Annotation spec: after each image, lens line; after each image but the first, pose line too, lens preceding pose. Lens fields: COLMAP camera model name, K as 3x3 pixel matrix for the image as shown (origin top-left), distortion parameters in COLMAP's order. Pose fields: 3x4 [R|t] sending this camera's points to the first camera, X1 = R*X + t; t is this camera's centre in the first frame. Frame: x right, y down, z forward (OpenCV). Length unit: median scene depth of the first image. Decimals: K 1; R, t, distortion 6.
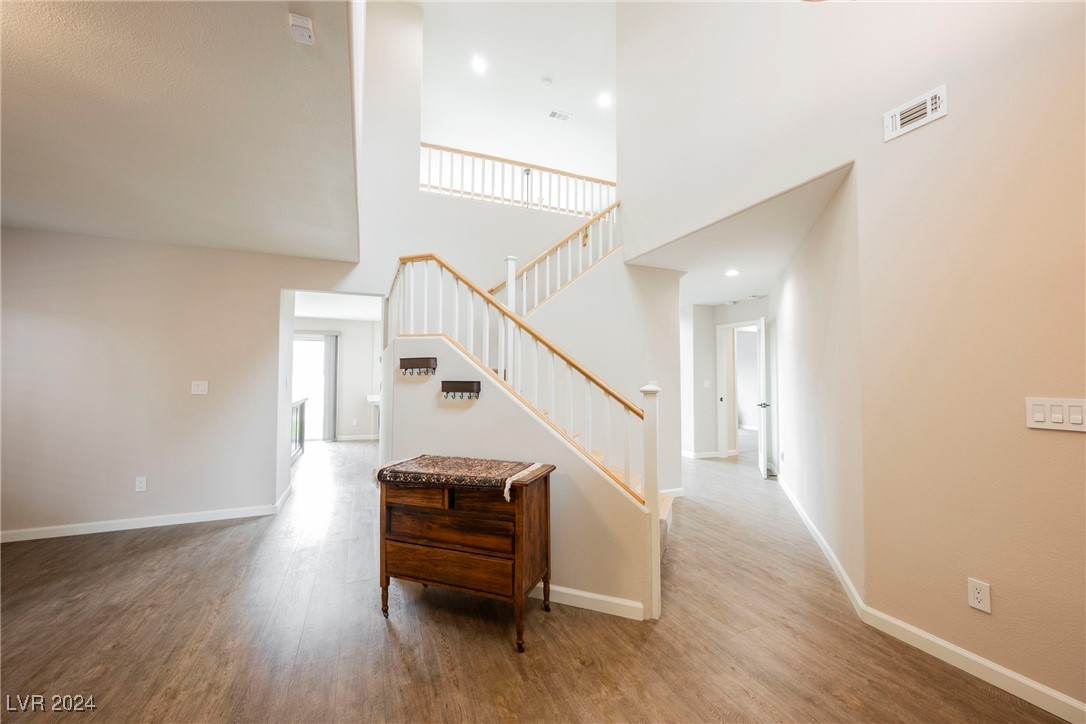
lens RADIAL K [[423.1, 0, 544.0], [0, 423.1, 362.5], [0, 0, 1]] dist [0.001377, 0.000025]
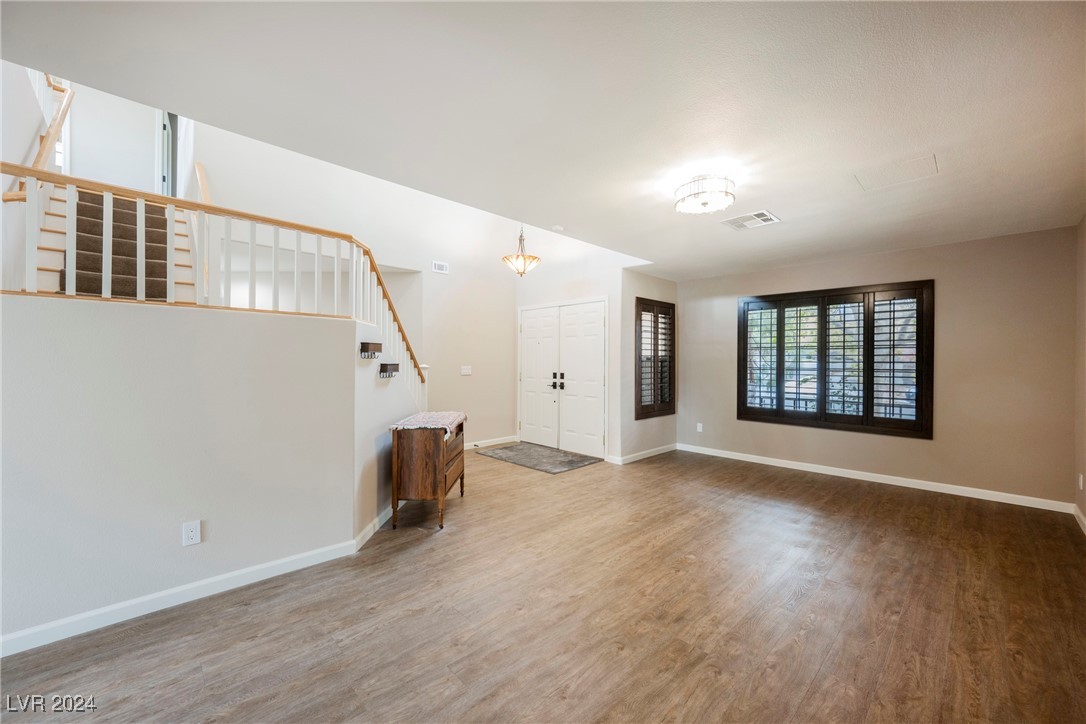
lens RADIAL K [[423.1, 0, 543.3], [0, 423.1, 360.4], [0, 0, 1]] dist [0.001377, 0.000025]
pose [[-0.354686, -0.006394, 0.934964, -1.509736], [-0.046021, 0.998884, -0.010627, 0.026425], [-0.933852, -0.046797, -0.354584, 1.001825]]
